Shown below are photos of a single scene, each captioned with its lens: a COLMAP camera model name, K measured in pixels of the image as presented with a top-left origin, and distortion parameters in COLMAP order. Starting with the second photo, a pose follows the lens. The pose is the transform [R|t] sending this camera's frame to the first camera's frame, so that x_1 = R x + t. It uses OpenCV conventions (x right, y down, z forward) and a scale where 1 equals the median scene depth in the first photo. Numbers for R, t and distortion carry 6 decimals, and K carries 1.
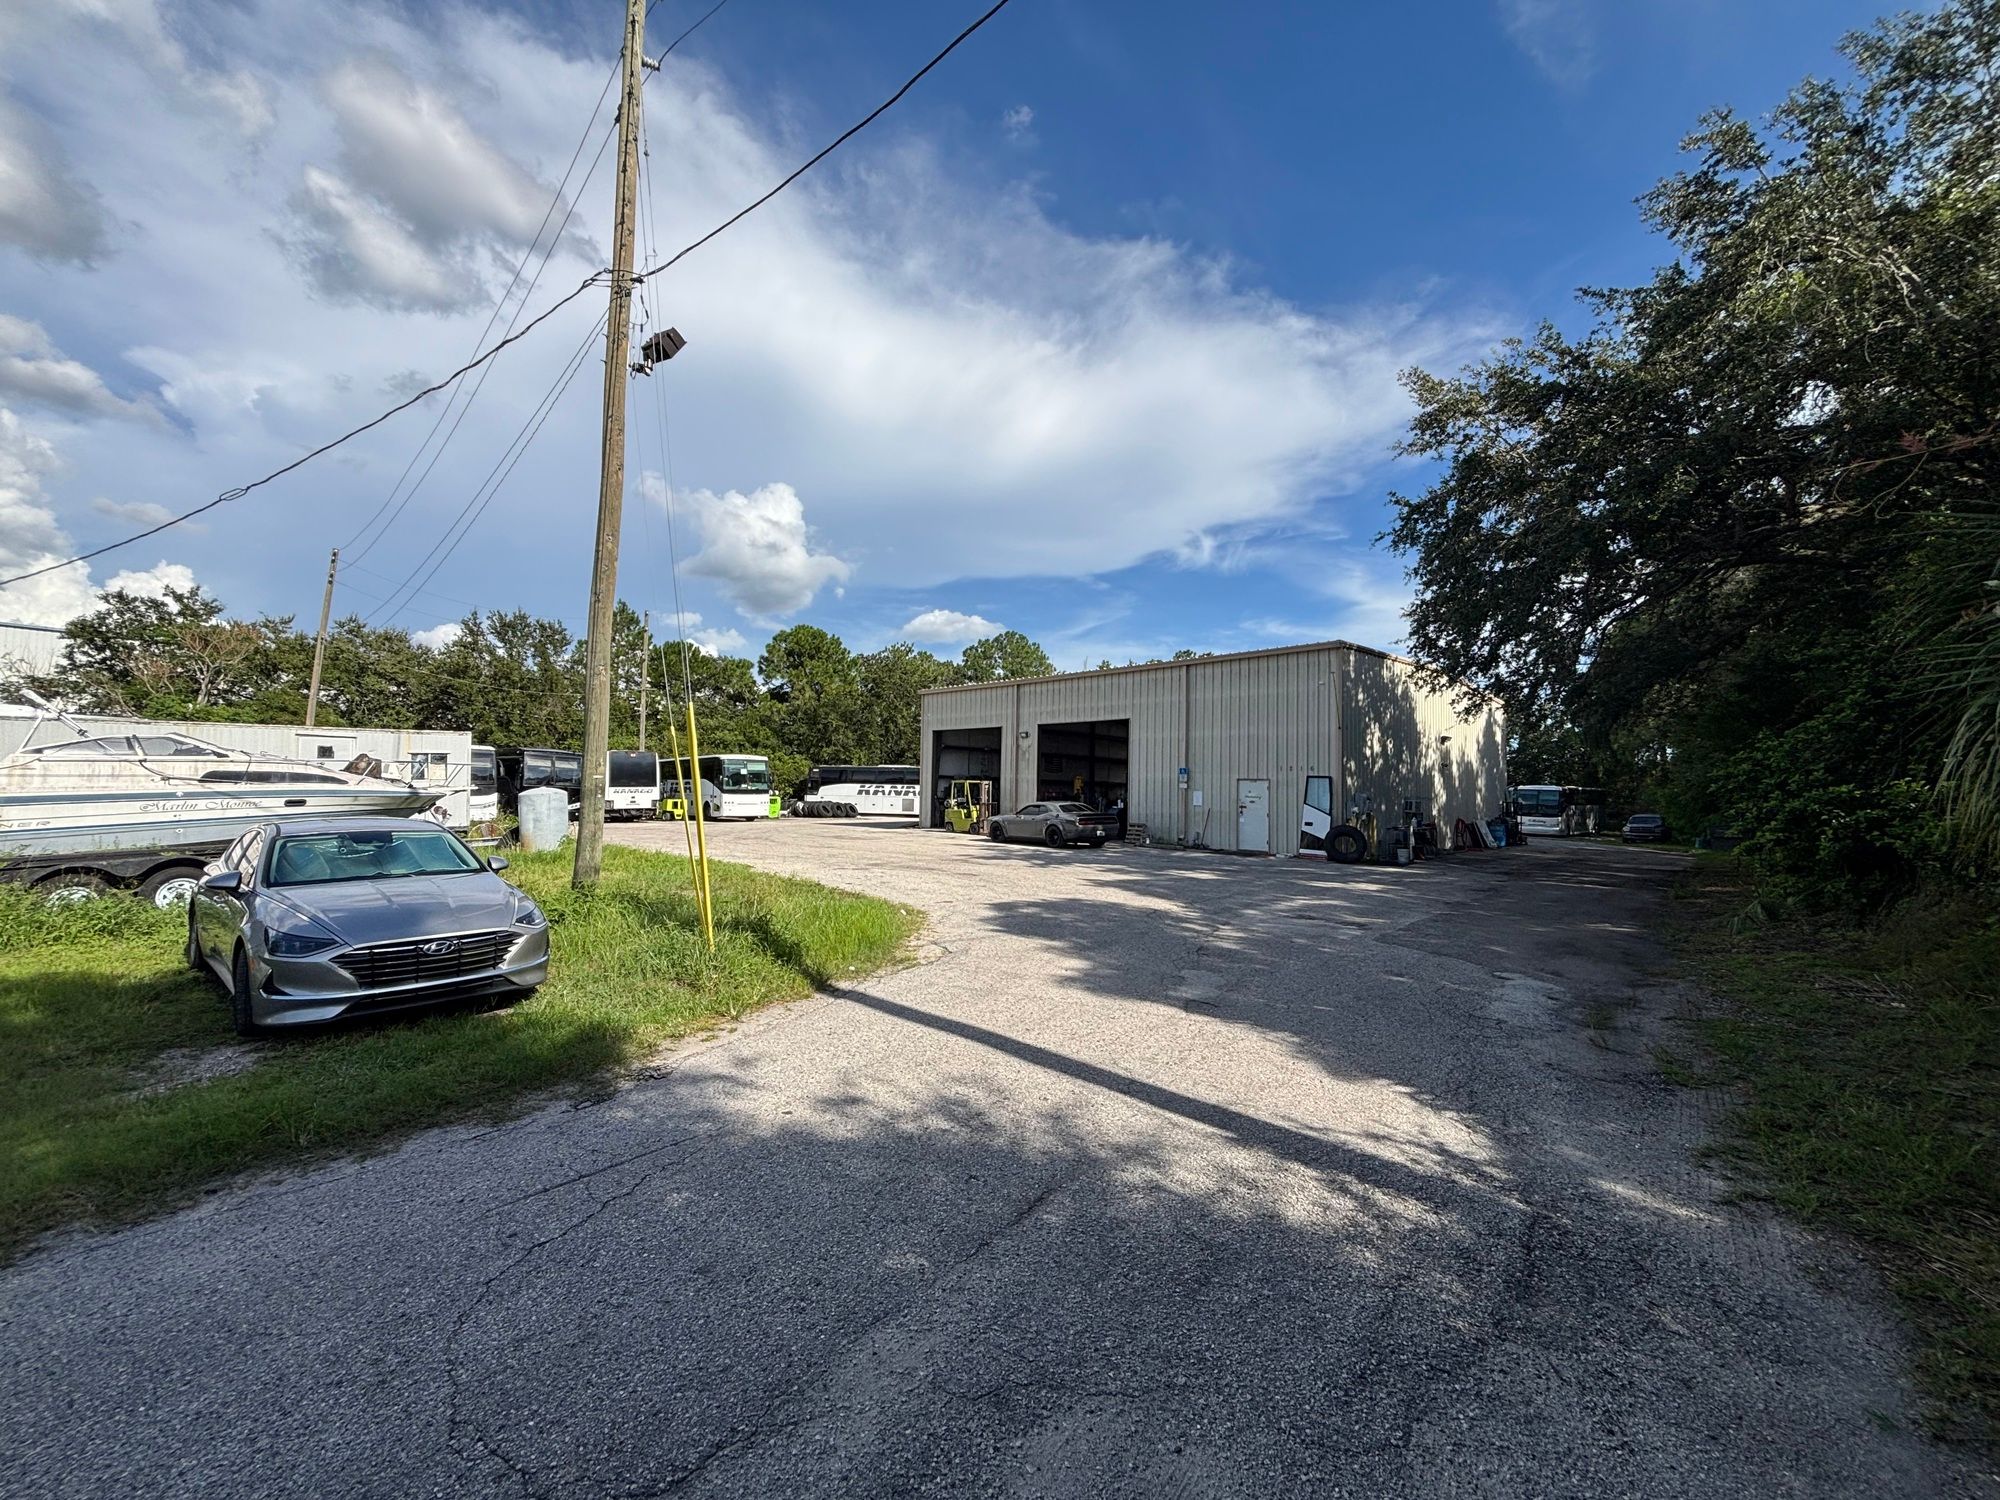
lens RADIAL K [[766.1, 0, 1000.0], [0, 766.1, 750.0], [0, 0, 1]] dist [-0.007669, -0.000098]
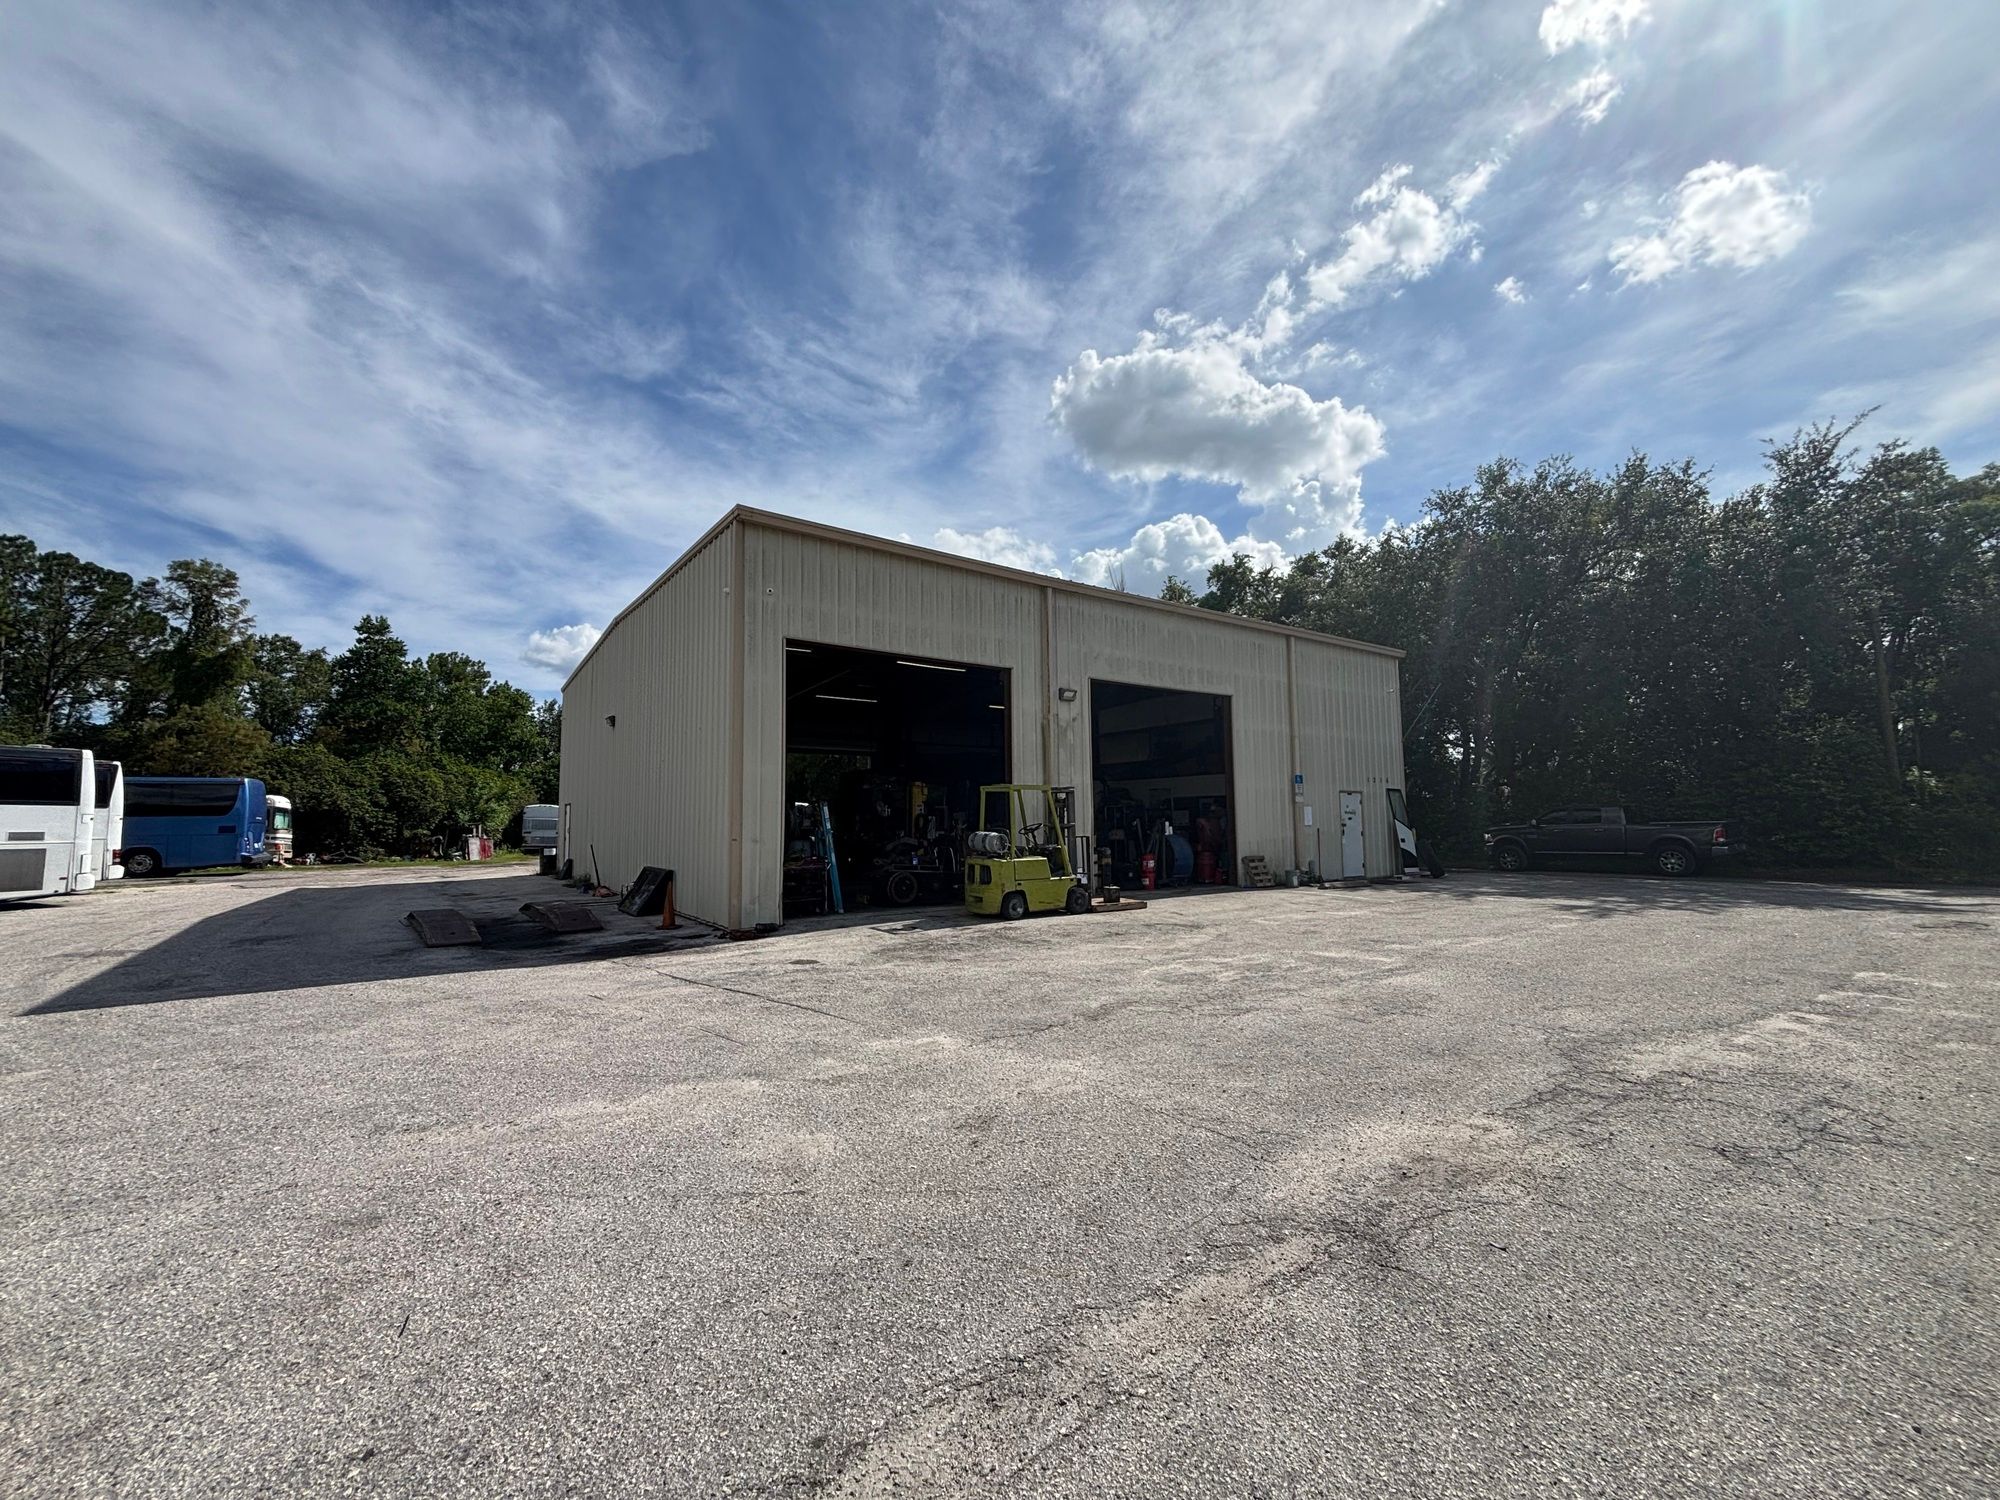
lens RADIAL K [[804.9, 0, 986.0], [0, 804.9, 752.9], [0, 0, 1]] dist [0.000668, 0.000123]
pose [[0.199064, 0.075502, 0.977074, -0.537200], [-0.031166, 0.997011, -0.070693, 0.062341], [-0.979491, -0.016379, 0.200822, 1.067870]]
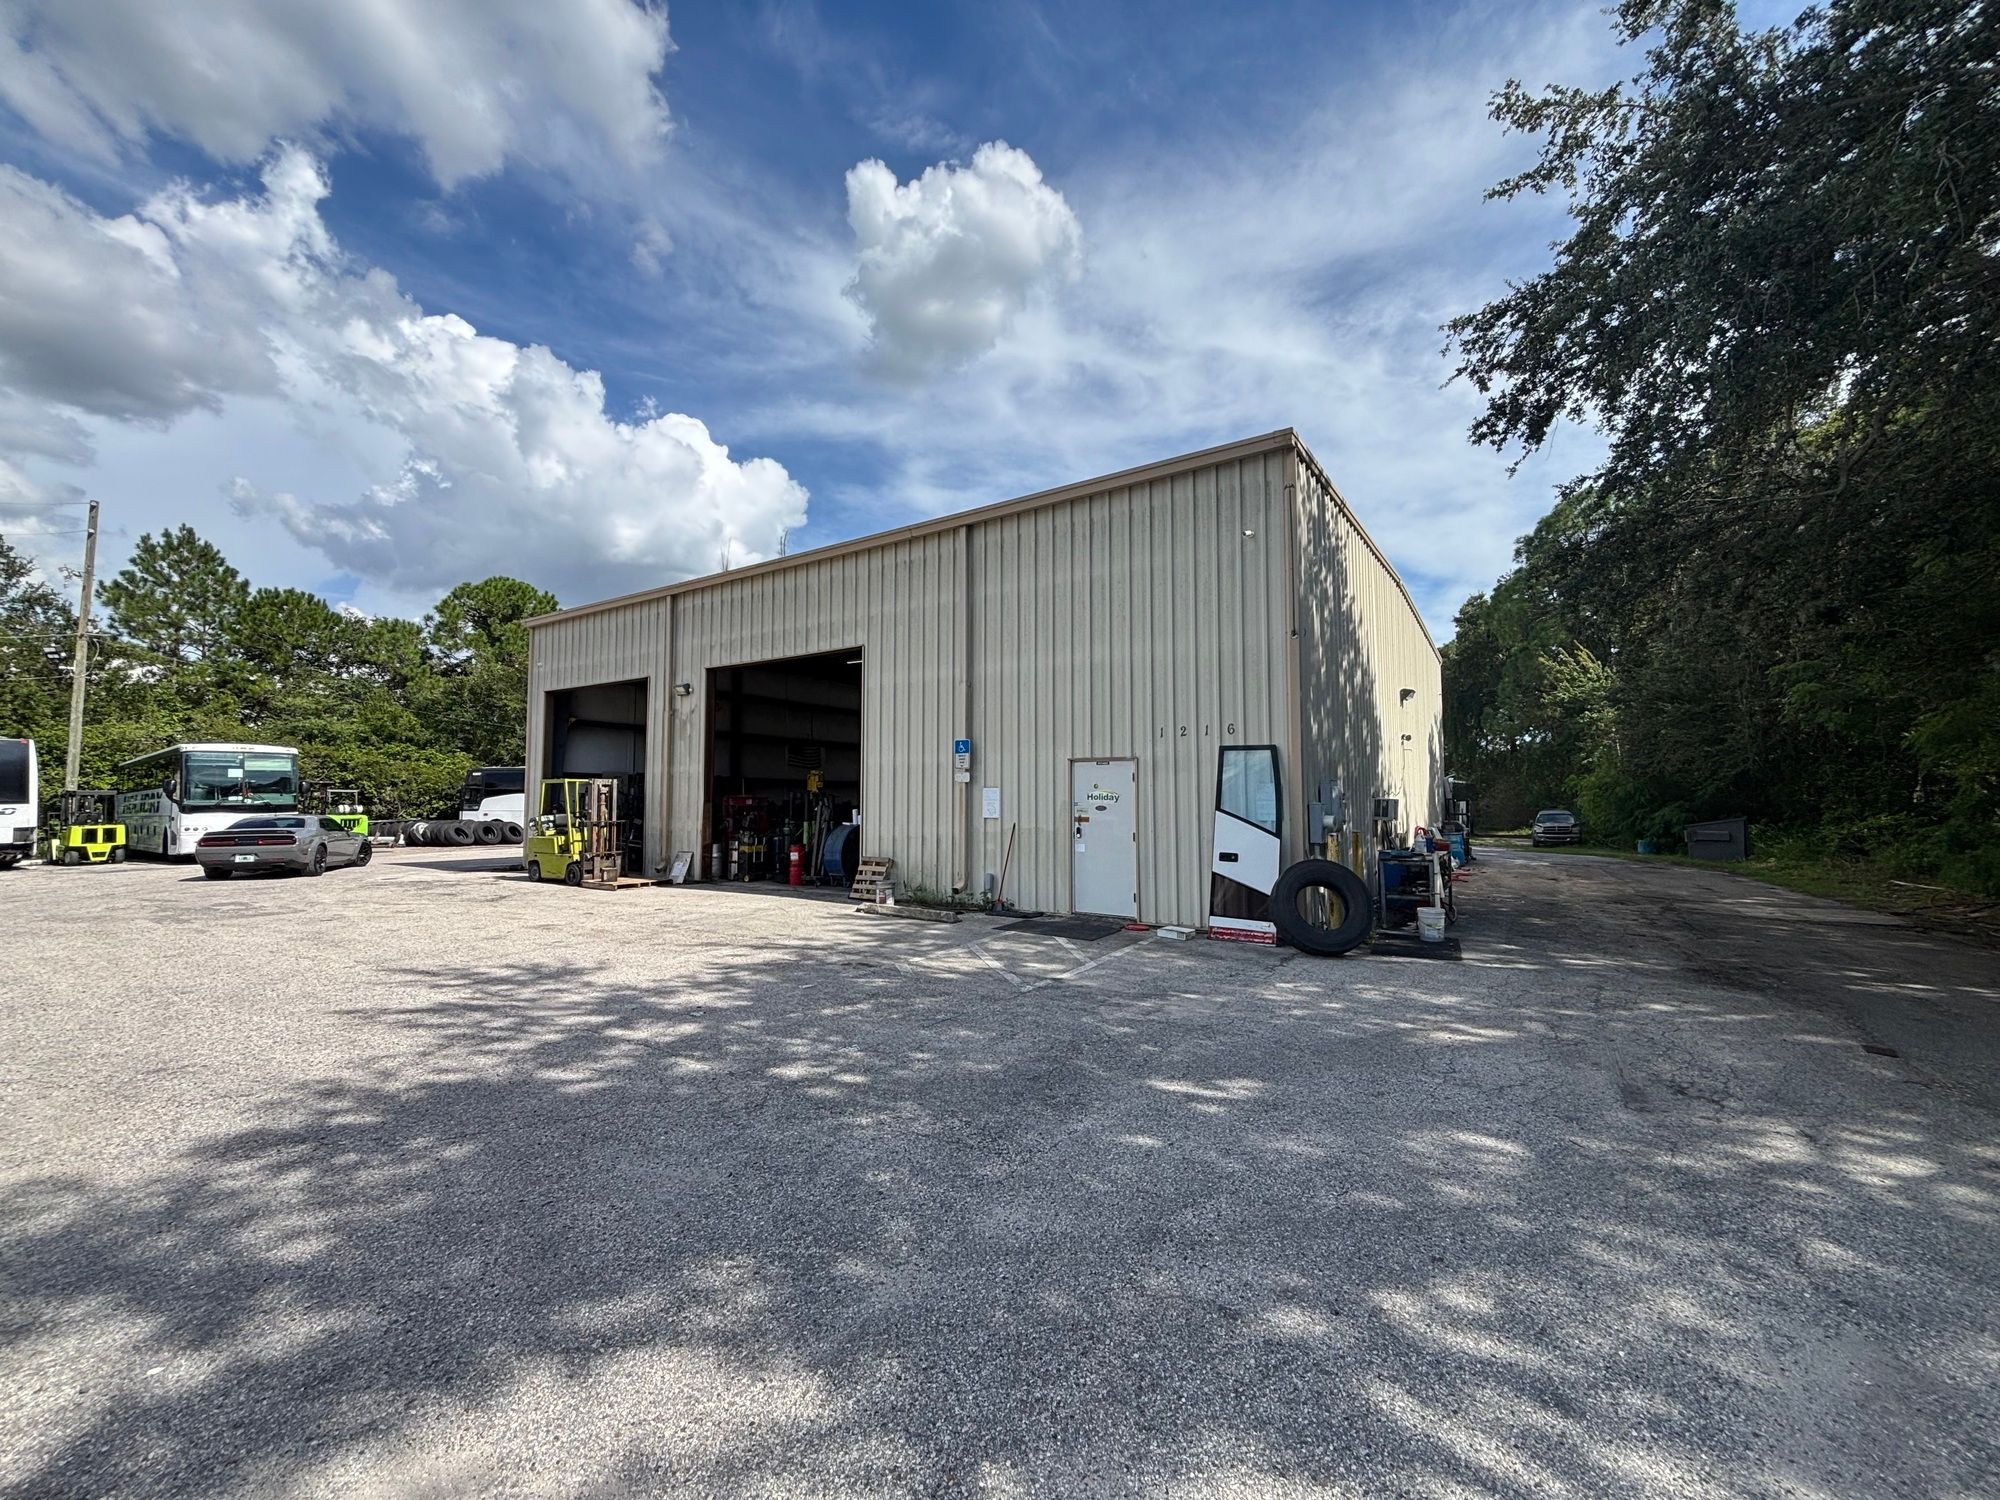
lens RADIAL K [[766.1, 0, 1000.0], [0, 766.1, 750.0], [0, 0, 1]] dist [-0.007669, -0.000098]
pose [[0.980200, -0.007812, 0.197855, 0.158964], [0.009933, 0.999903, -0.009728, 0.032590], [-0.197760, 0.011501, 0.980183, 0.497178]]
